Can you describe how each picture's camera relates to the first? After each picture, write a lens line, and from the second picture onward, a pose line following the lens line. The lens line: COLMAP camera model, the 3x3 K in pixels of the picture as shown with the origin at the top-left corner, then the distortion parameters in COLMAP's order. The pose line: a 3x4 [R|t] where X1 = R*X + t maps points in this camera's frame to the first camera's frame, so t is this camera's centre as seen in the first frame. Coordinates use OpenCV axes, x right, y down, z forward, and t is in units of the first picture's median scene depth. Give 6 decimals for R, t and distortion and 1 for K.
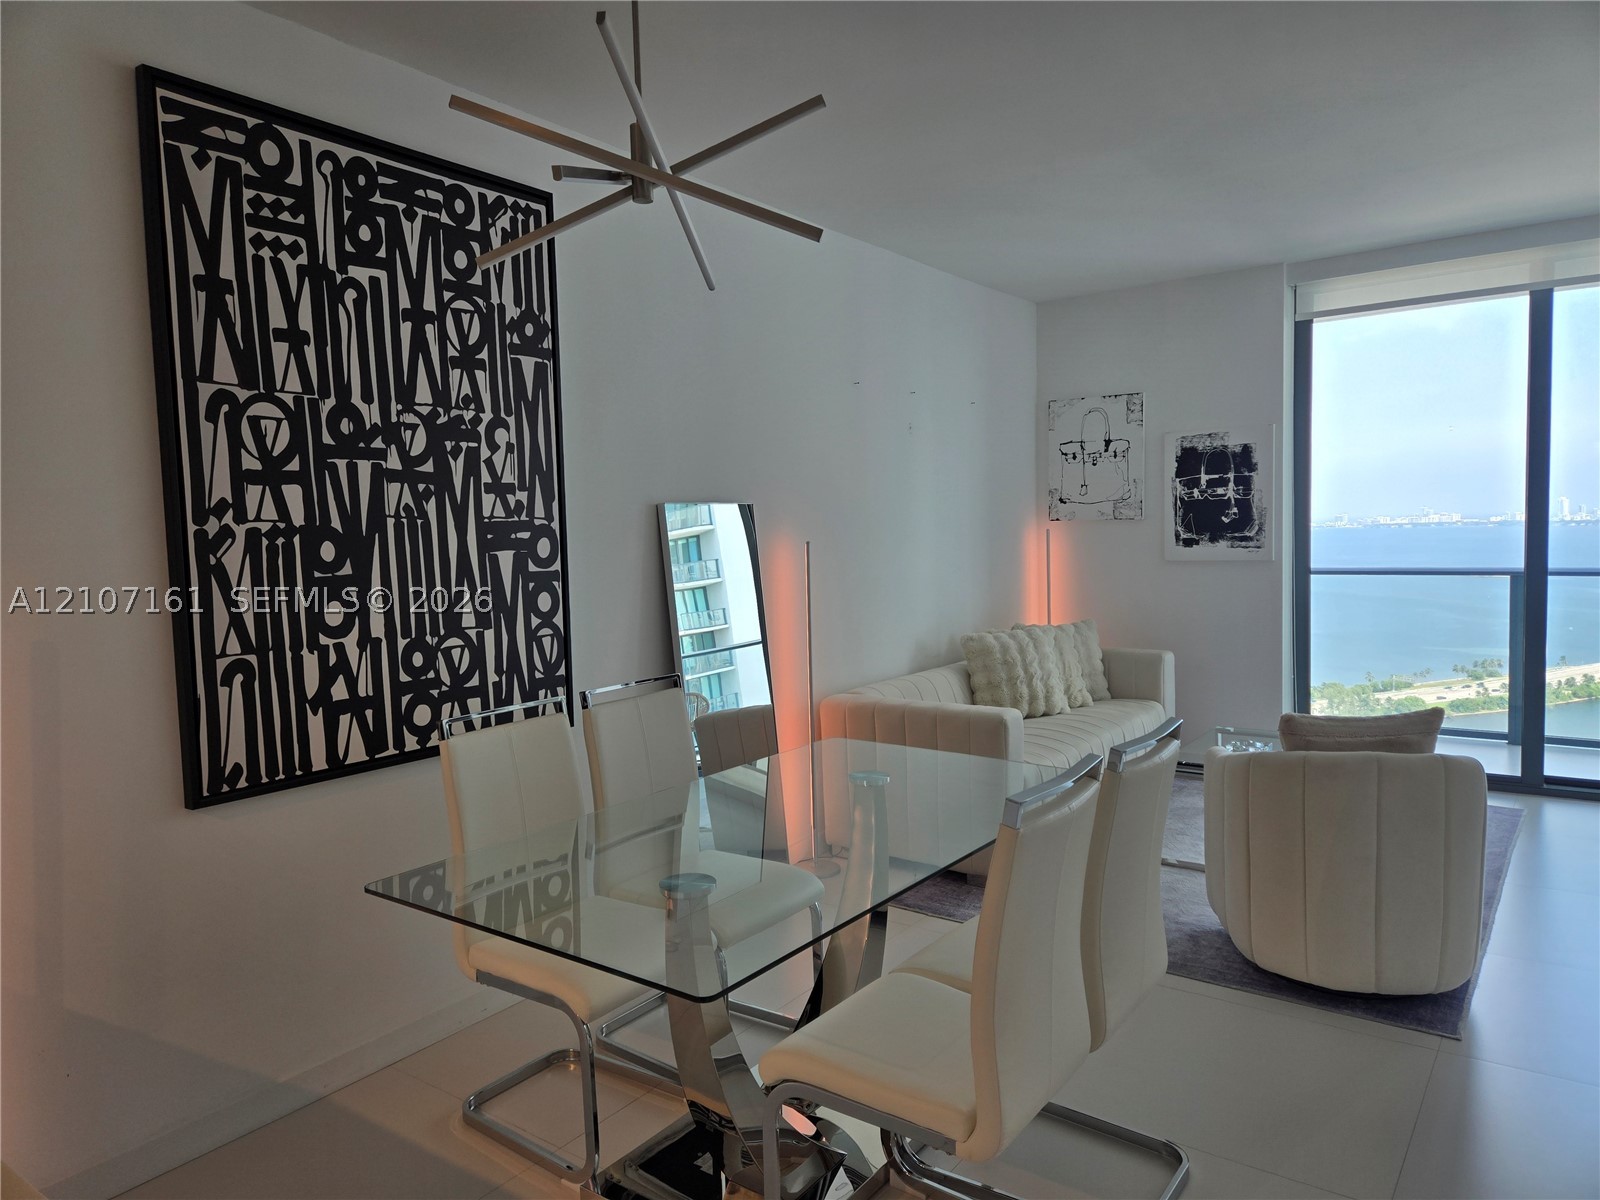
lens RADIAL K [[1061.4, 0, 800.0], [0, 1061.4, 600.0], [0, 0, 1]] dist [0.086004, -0.083194]
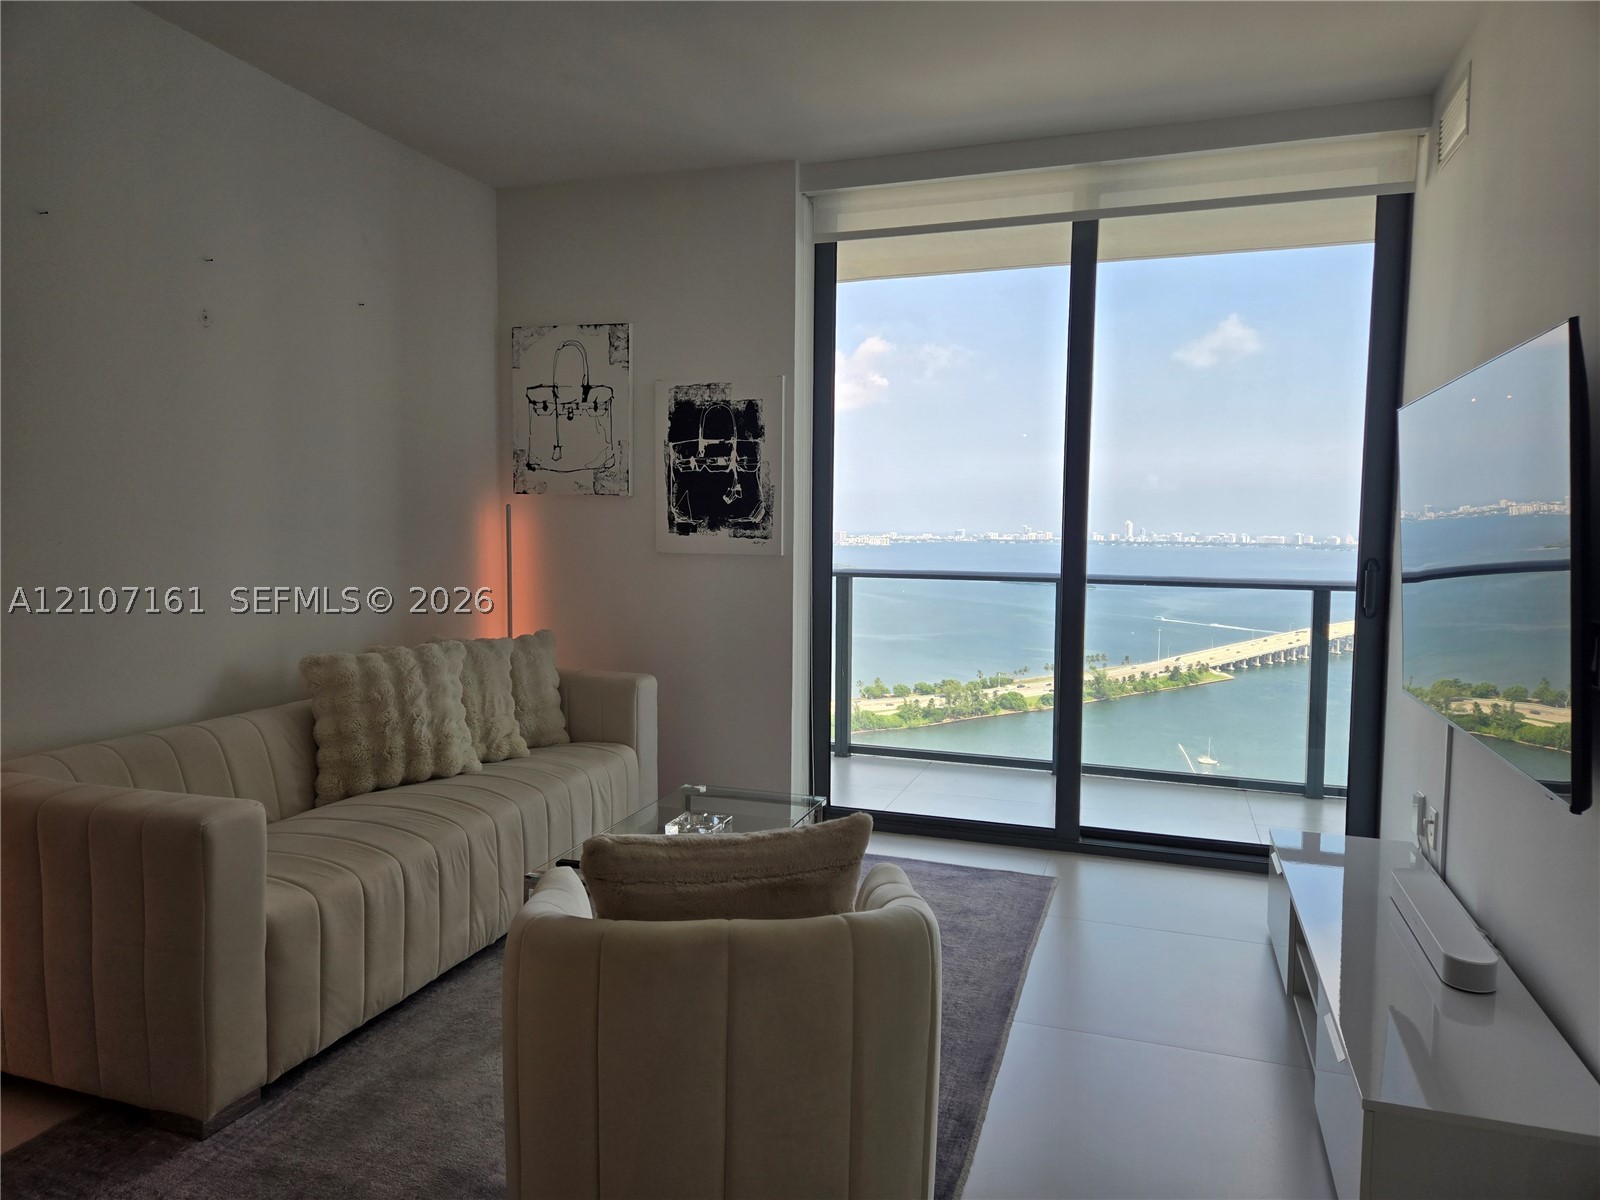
lens RADIAL K [[1062.5, 0, 793.7], [0, 1062.5, 591.9], [0, 0, 1]] dist [0.086901, -0.084233]
pose [[0.951923, 0.018813, 0.305758, 0.405014], [-0.016400, 0.999811, -0.010459, -0.005866], [-0.305897, 0.004942, 0.952052, 0.521845]]
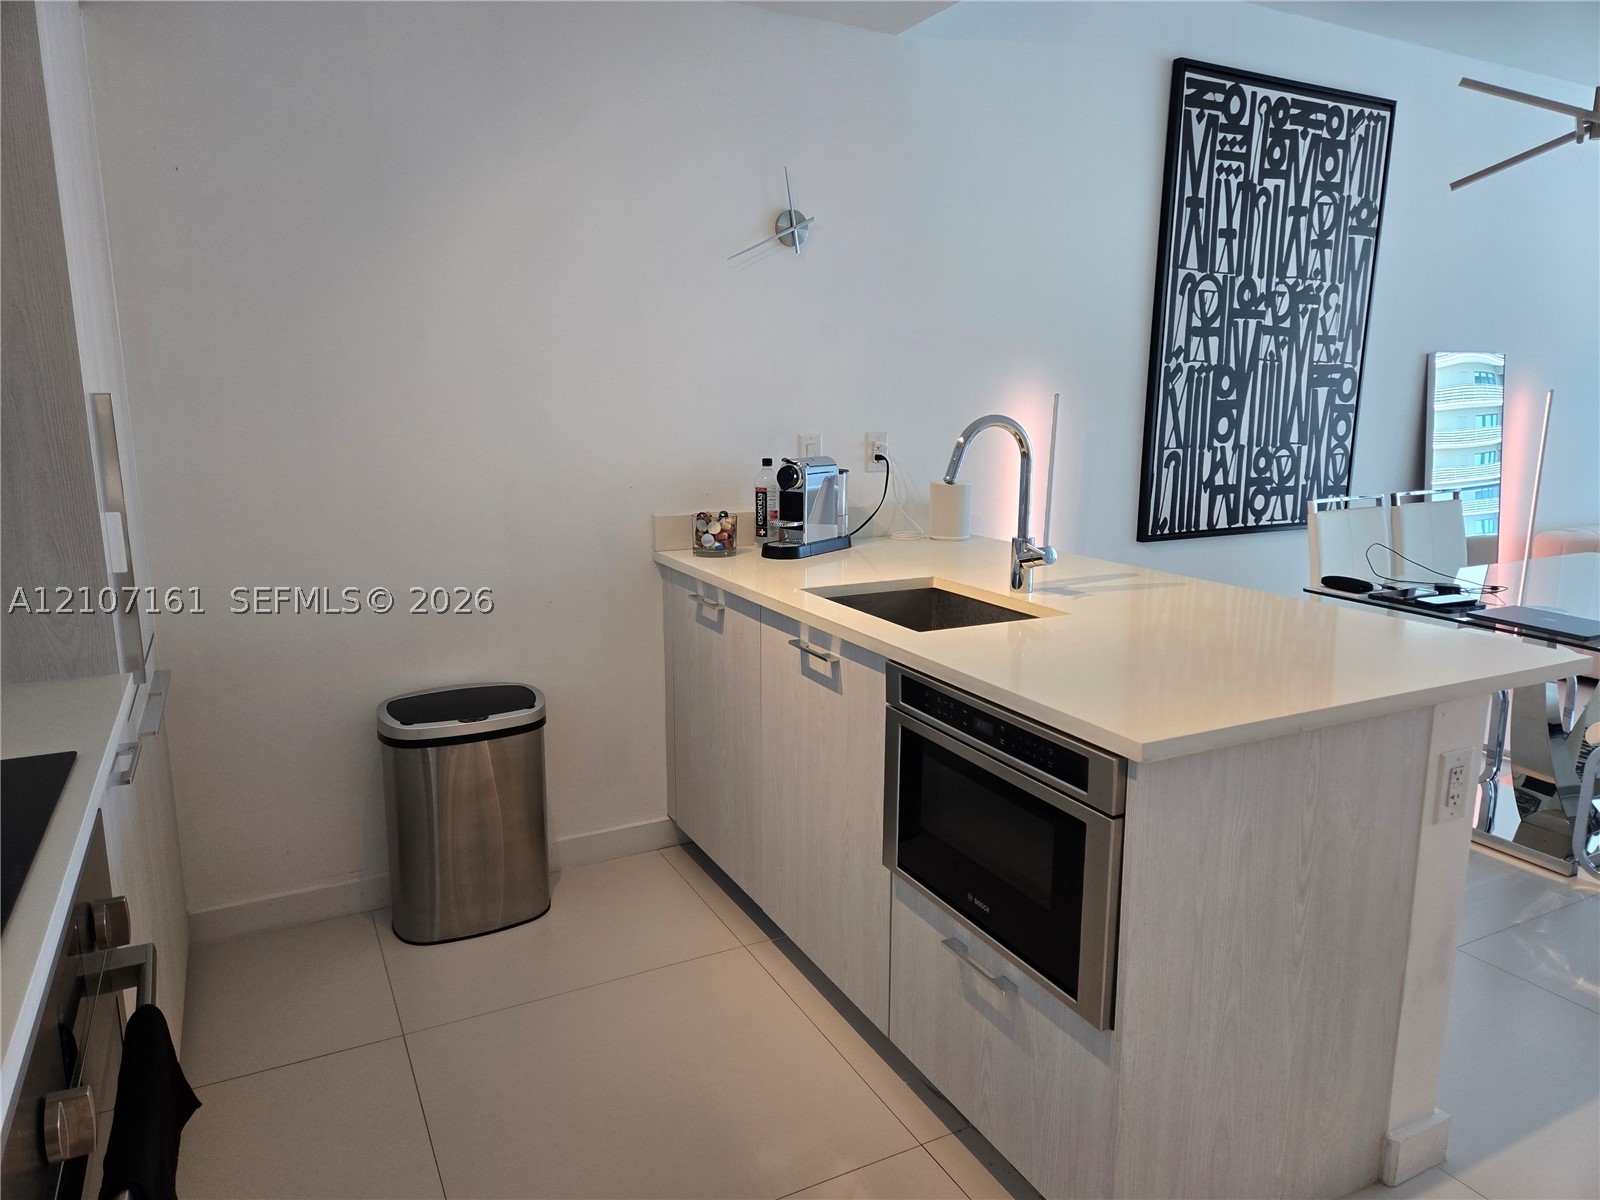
lens RADIAL K [[1062.3, 0, 811.8], [0, 1062.3, 596.2], [0, 0, 1]] dist [0.076794, -0.057967]
pose [[0.900509, 0.114468, -0.419500, -0.268010], [-0.059232, 0.988028, 0.142452, 0.061057], [0.430784, -0.103431, 0.896508, -0.544384]]
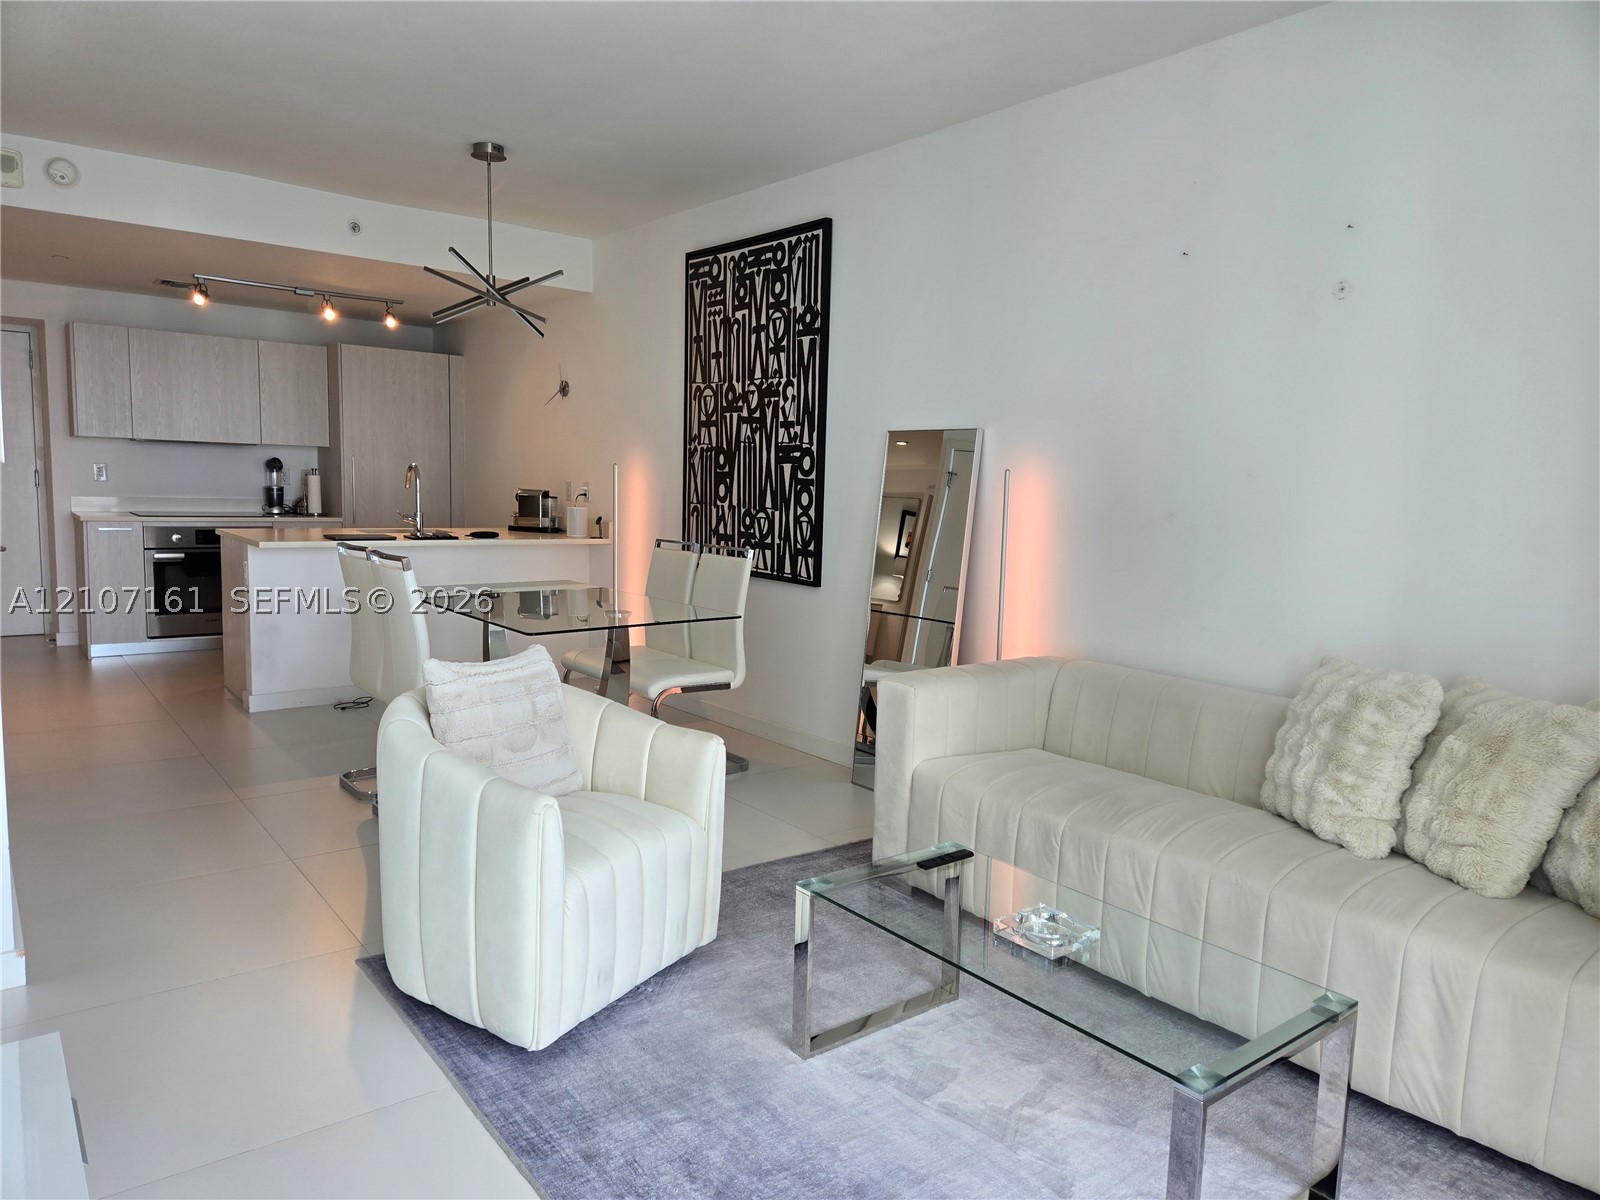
lens RADIAL K [[1062.5, 0, 793.7], [0, 1062.5, 591.9], [0, 0, 1]] dist [0.086901, -0.084233]
pose [[-0.271723, 0.123146, -0.954464, 1.331477], [-0.089116, 0.984298, 0.152365, -0.105739], [0.958241, 0.126459, -0.256482, 1.514381]]
